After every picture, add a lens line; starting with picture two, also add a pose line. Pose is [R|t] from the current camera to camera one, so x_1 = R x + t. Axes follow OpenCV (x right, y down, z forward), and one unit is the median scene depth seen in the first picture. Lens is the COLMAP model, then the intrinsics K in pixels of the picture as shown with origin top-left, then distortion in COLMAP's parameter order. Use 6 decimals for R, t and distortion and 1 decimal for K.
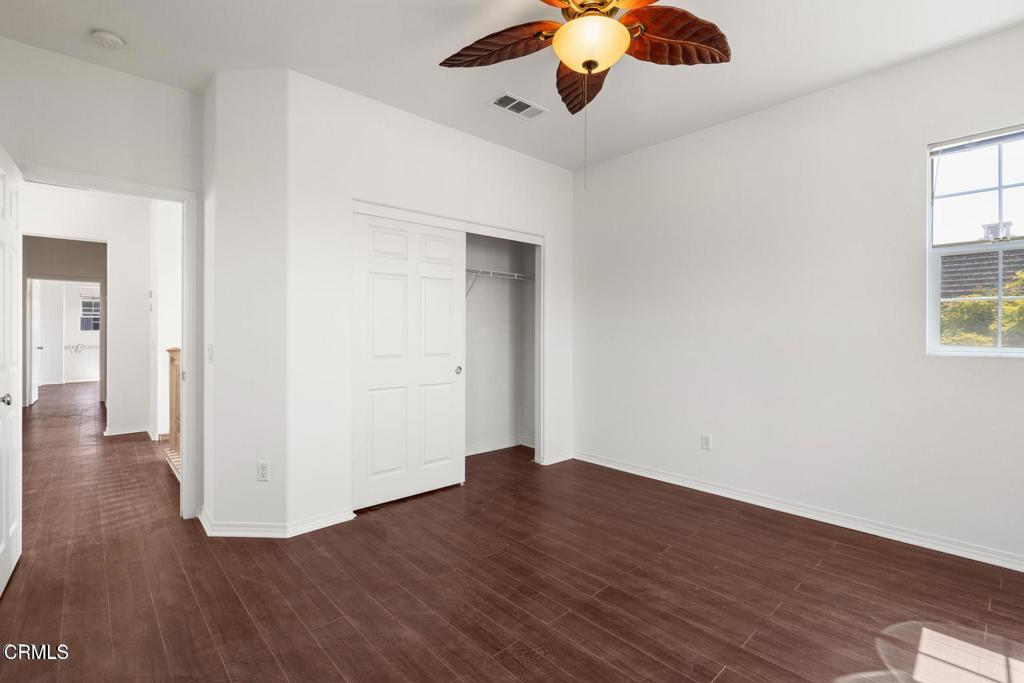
lens RADIAL K [[464.6, 0, 510.8], [0, 464.6, 338.0], [0, 0, 1]] dist [-0.005119, 0.000204]
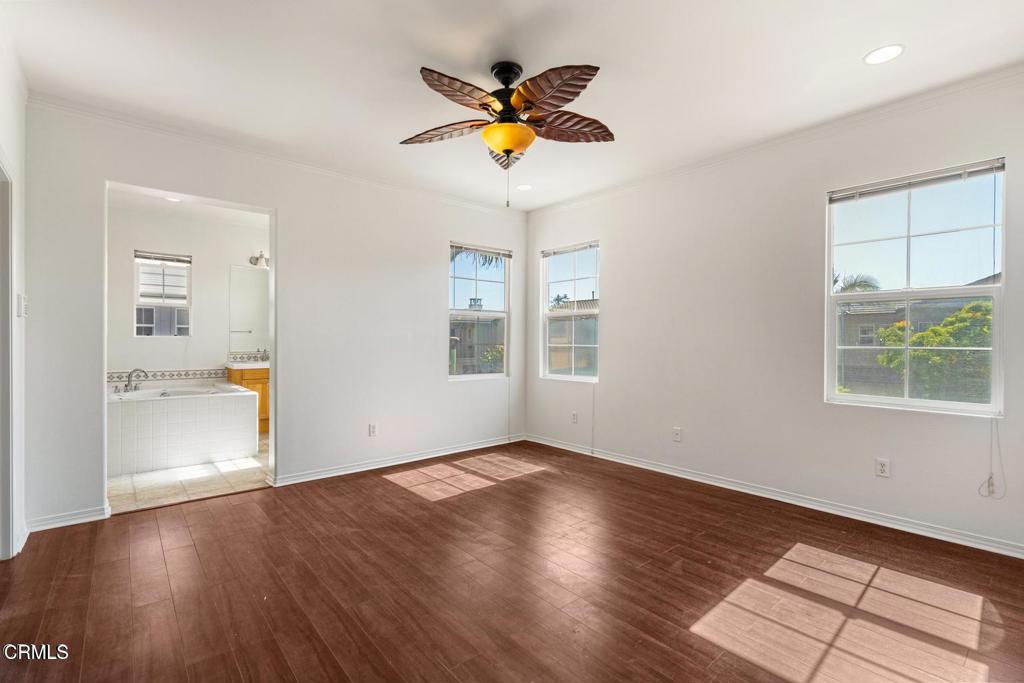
lens RADIAL K [[464.6, 0, 510.7], [0, 464.6, 338.5], [0, 0, 1]] dist [-0.005119, 0.000204]
pose [[0.999527, -0.006692, -0.030008, -0.700003], [0.006473, 0.999952, -0.007383, -0.011333], [0.030056, 0.007185, 0.999522, 0.712851]]
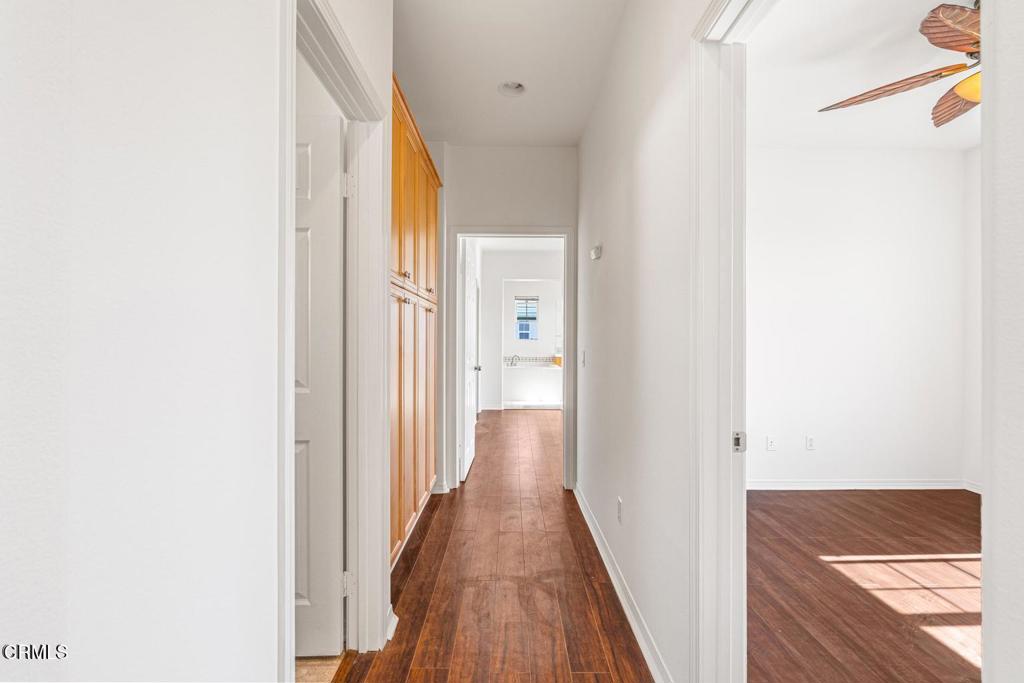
lens RADIAL K [[464.6, 0, 513.8], [0, 464.6, 340.8], [0, 0, 1]] dist [-0.005119, 0.000204]
pose [[0.744297, -0.004294, -0.667835, -0.451759], [-0.004159, 0.999930, -0.011065, -0.004644], [0.667836, 0.011013, 0.744227, 0.452388]]
